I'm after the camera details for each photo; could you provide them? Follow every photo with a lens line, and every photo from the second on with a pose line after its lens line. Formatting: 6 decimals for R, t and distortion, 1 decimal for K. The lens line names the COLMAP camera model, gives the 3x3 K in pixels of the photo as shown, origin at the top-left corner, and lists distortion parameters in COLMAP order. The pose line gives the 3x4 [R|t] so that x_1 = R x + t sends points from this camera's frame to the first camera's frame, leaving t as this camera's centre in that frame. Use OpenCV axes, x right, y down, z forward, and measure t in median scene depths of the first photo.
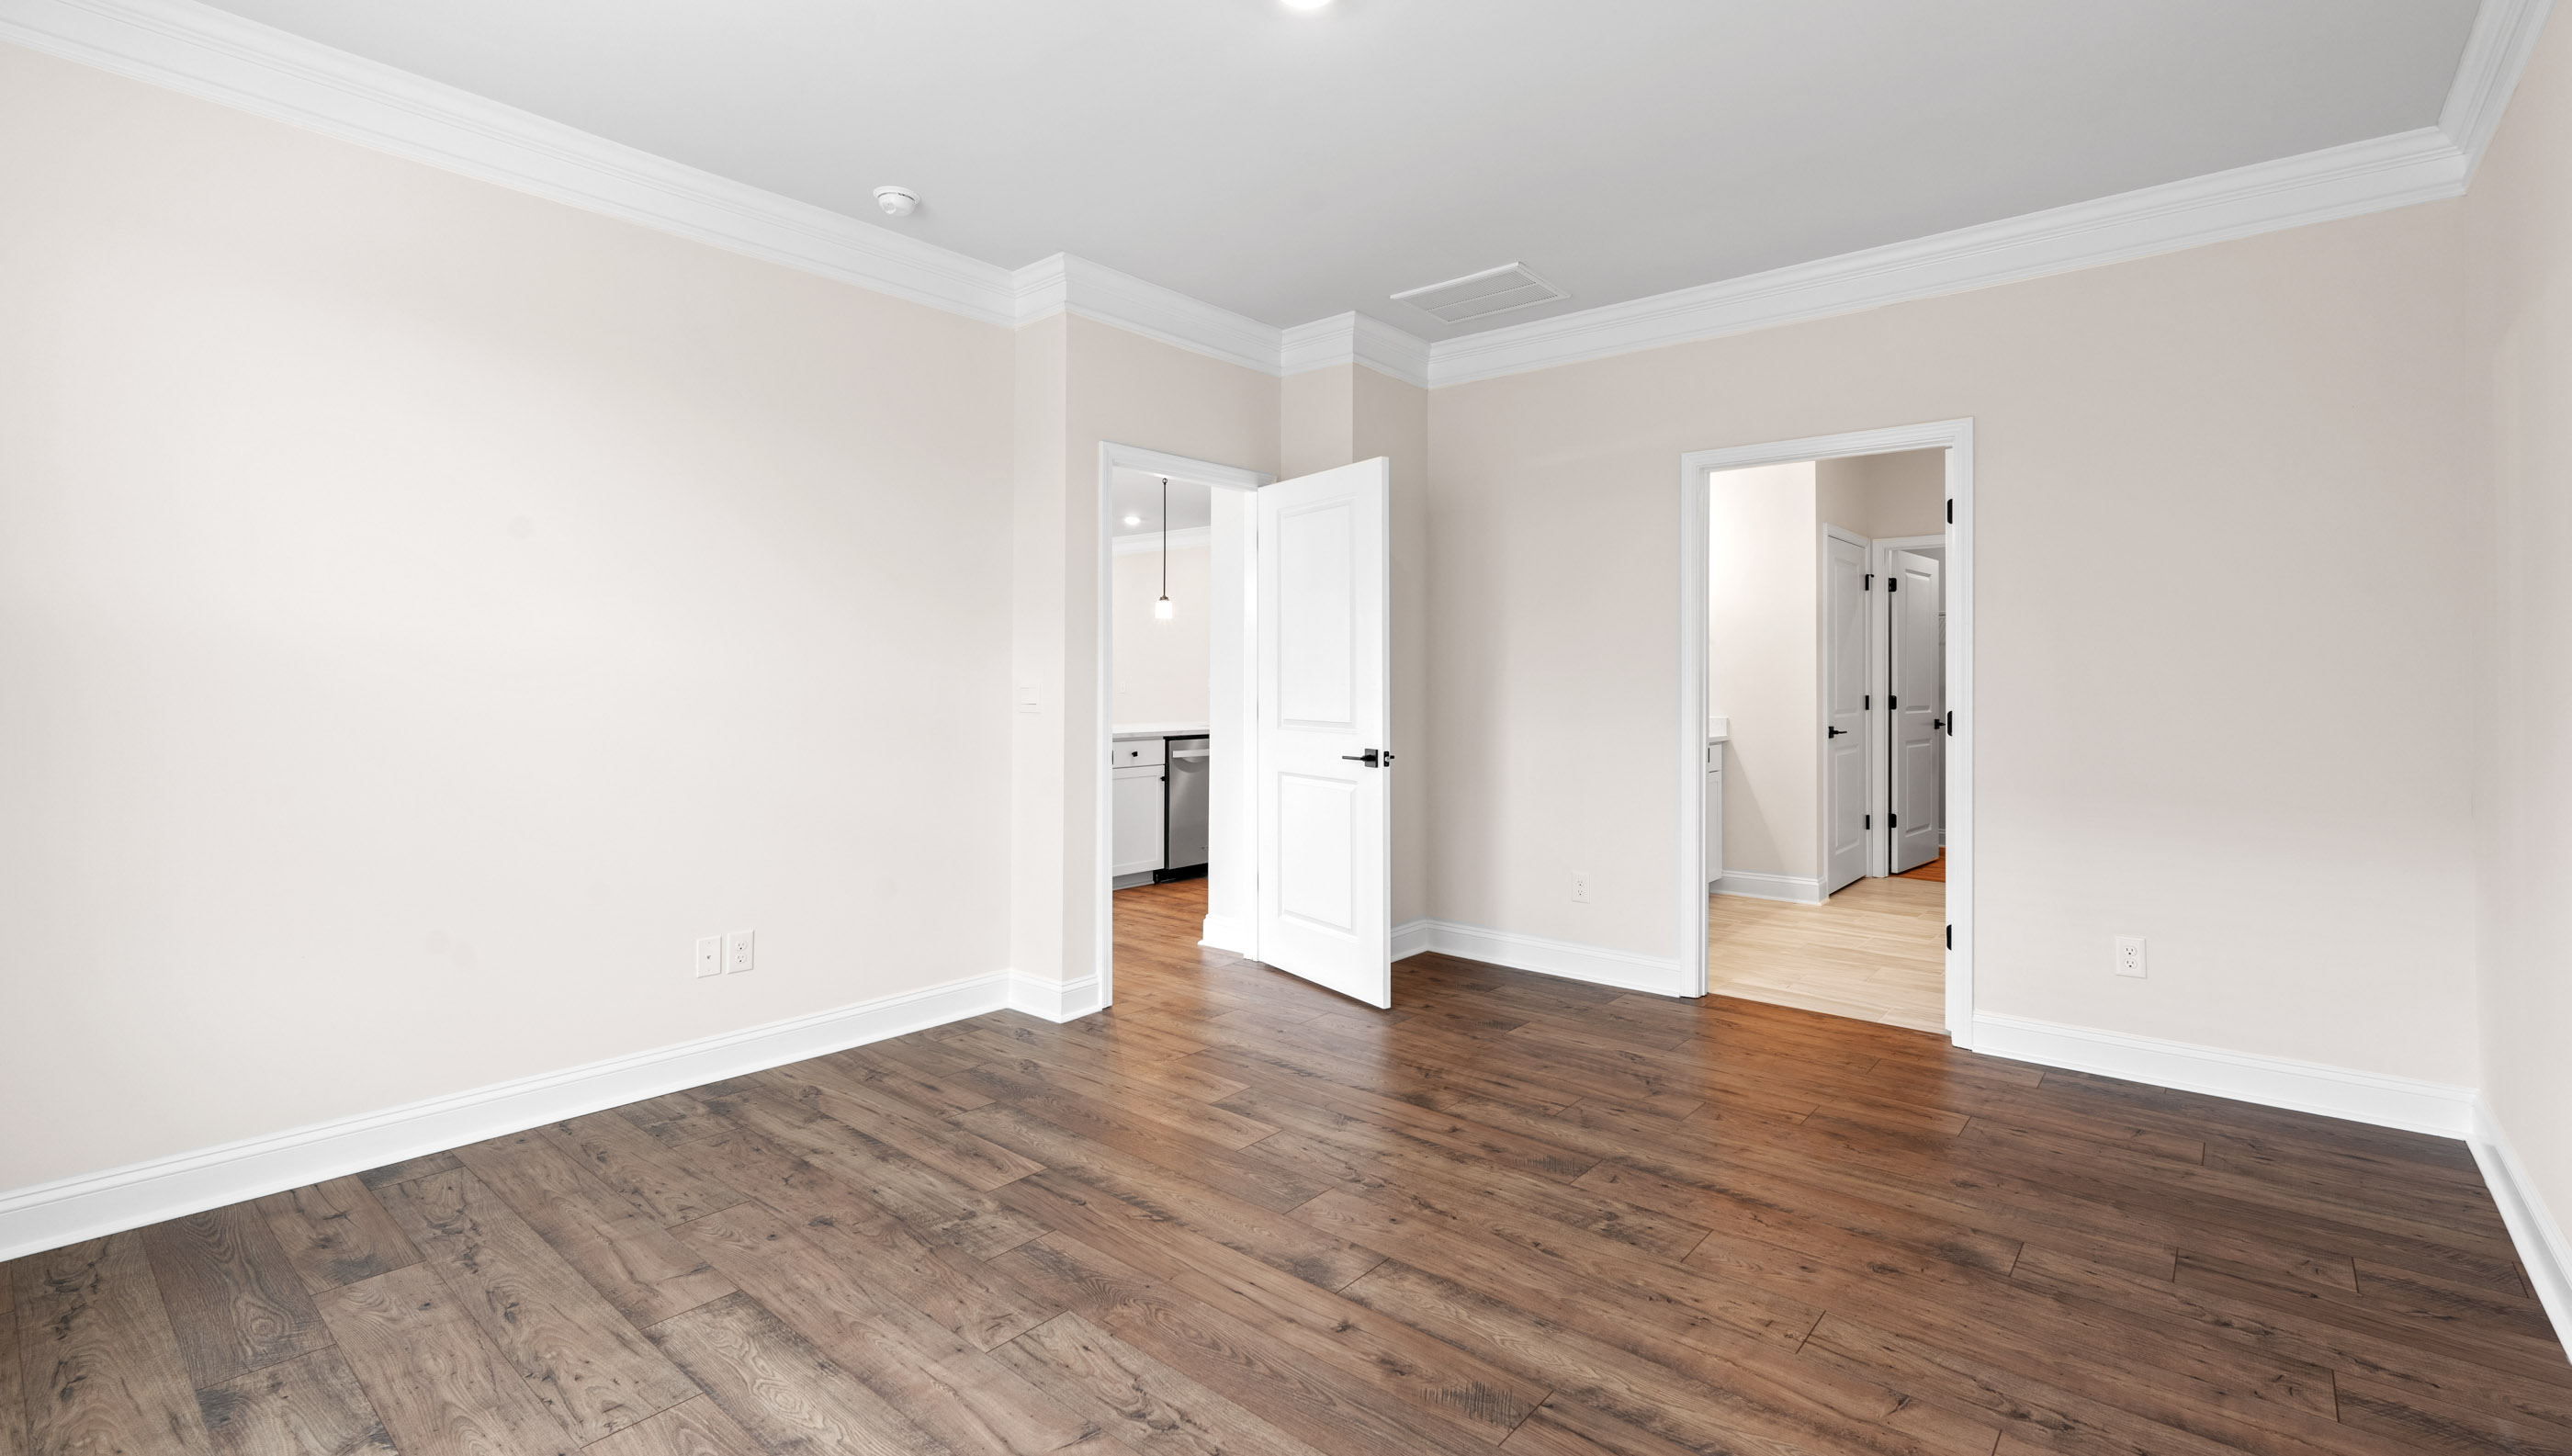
lens RADIAL K [[1114.7, 0, 1279.8], [0, 1114.7, 679.5], [0, 0, 1]] dist [-0.005508, -0.000578]
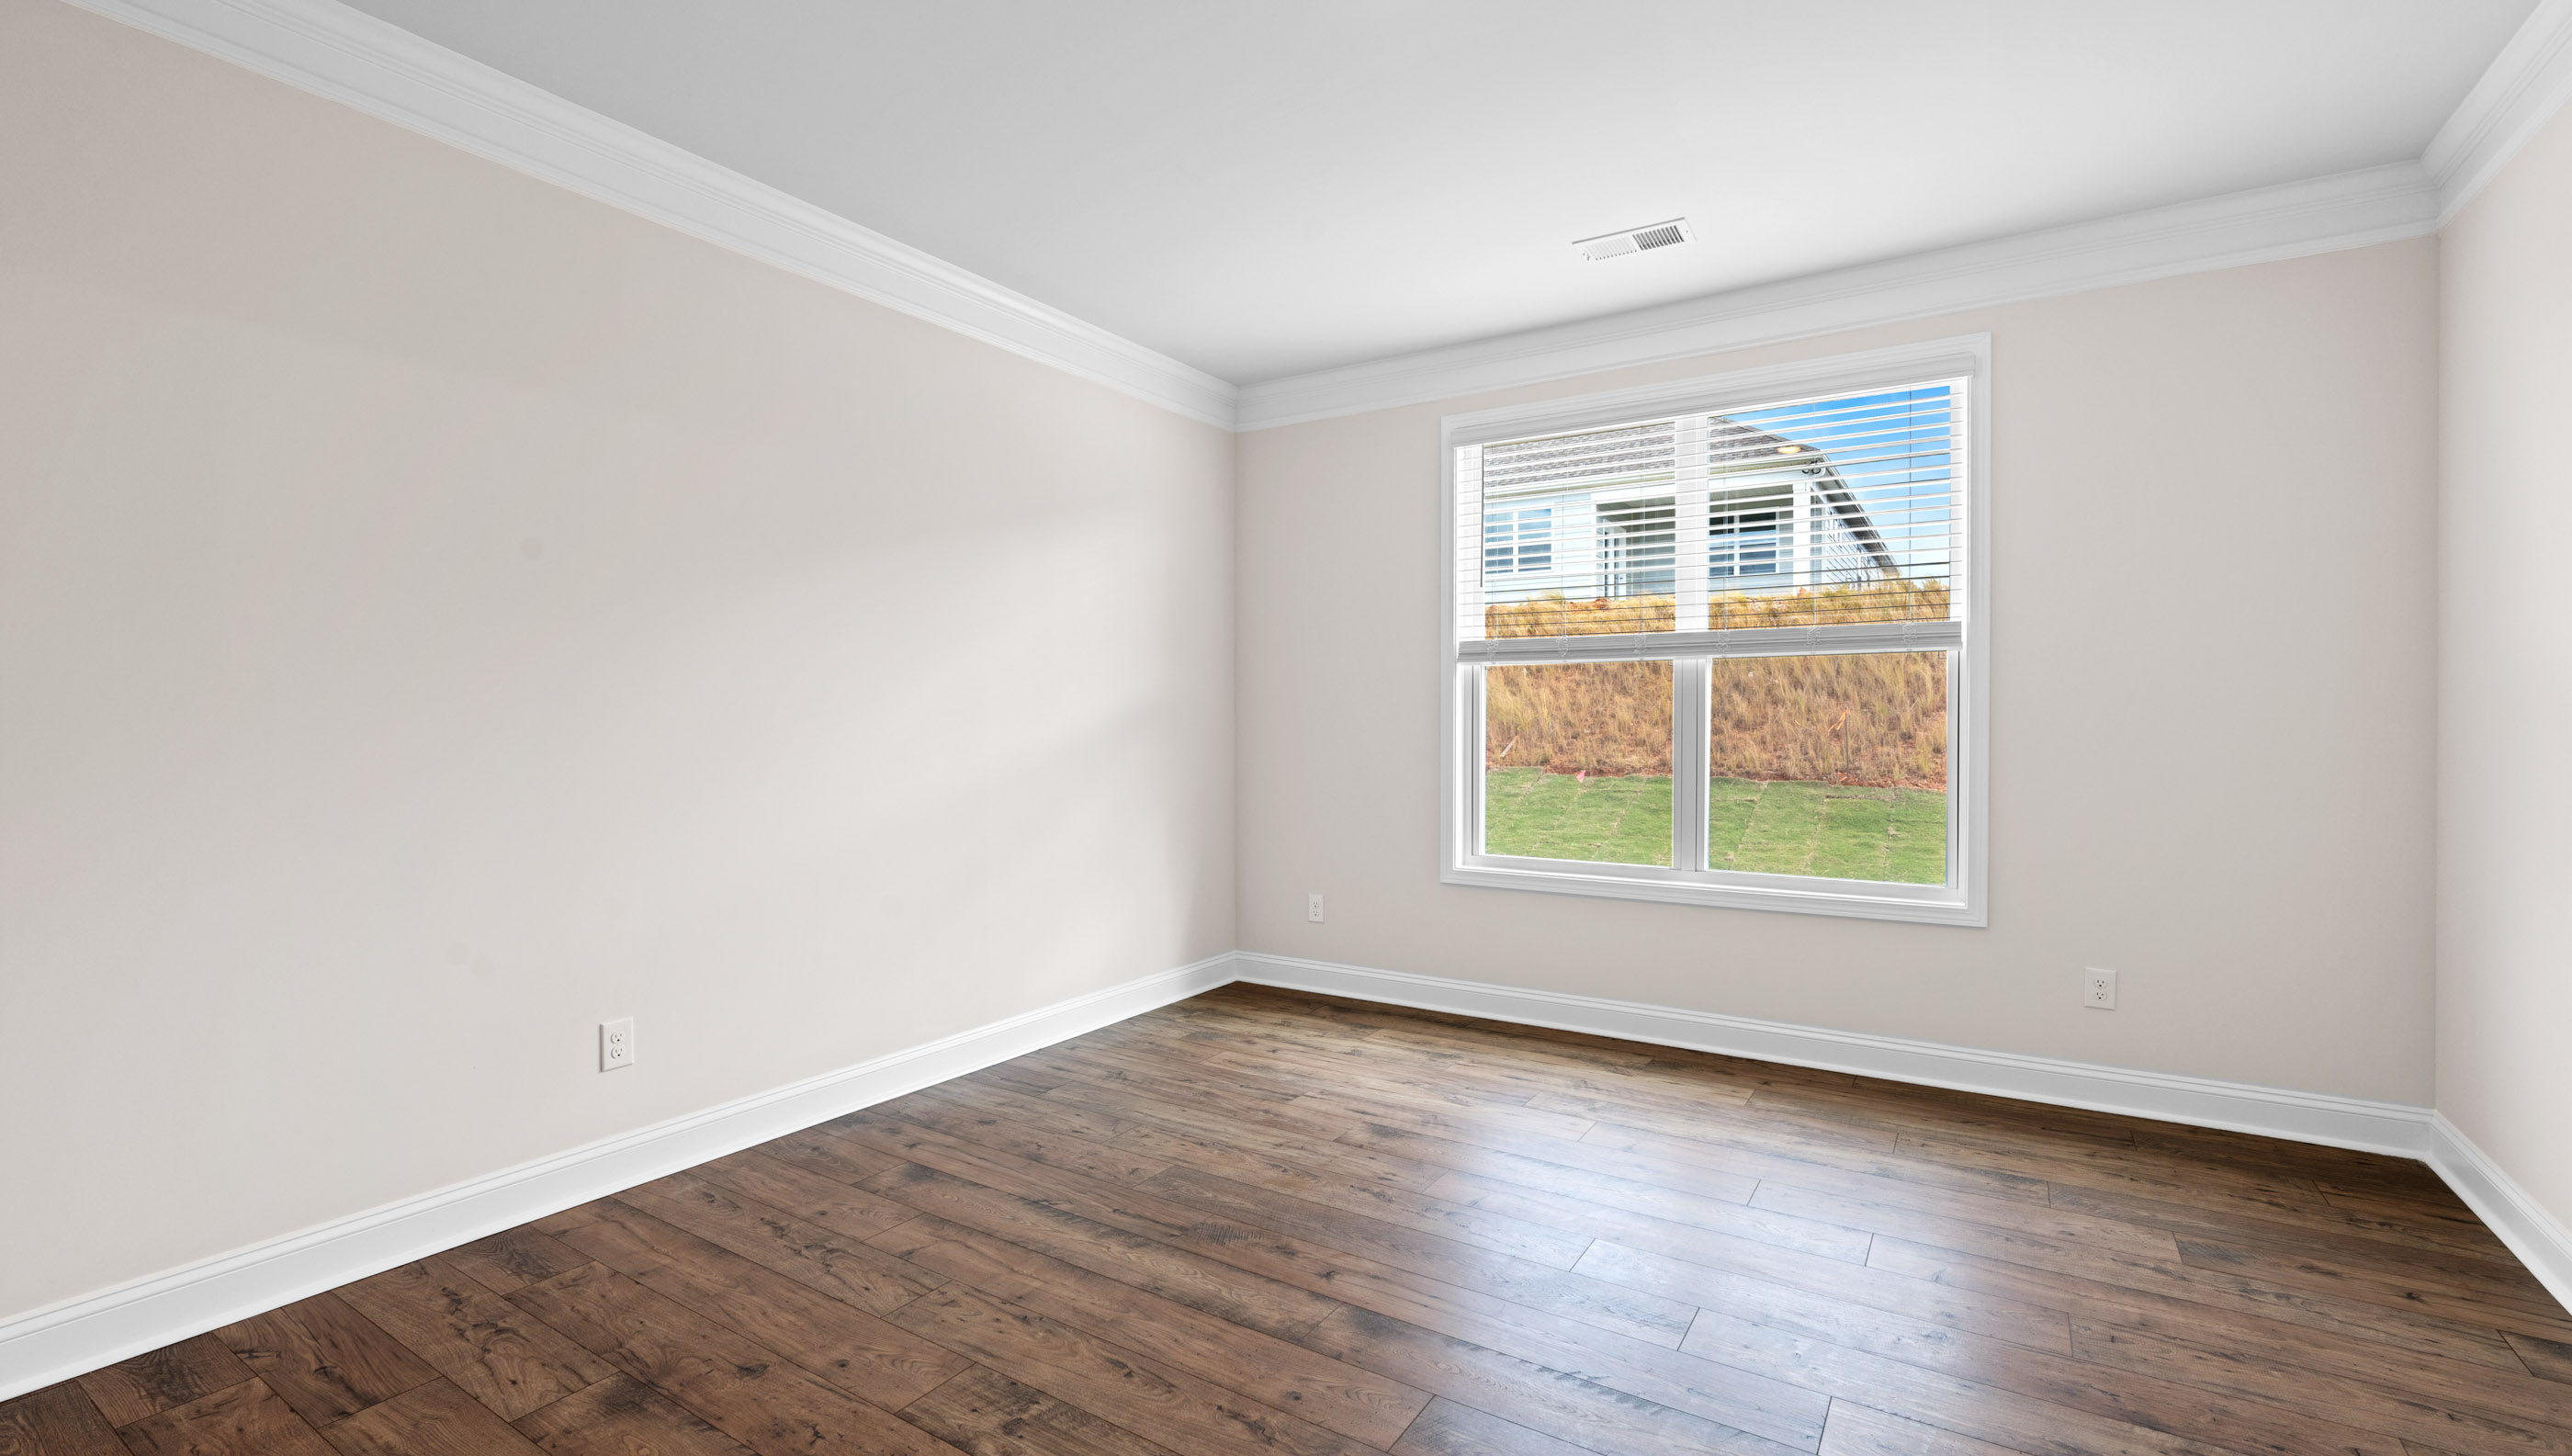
lens RADIAL K [[1114.7, 0, 1284.0], [0, 1114.7, 719.7], [0, 0, 1]] dist [-0.005508, -0.000578]
pose [[-0.990152, -0.004438, -0.139925, 0.252967], [-0.004344, 0.999990, -0.000979, 0.001869], [0.139928, -0.000361, -0.990162, 2.014288]]
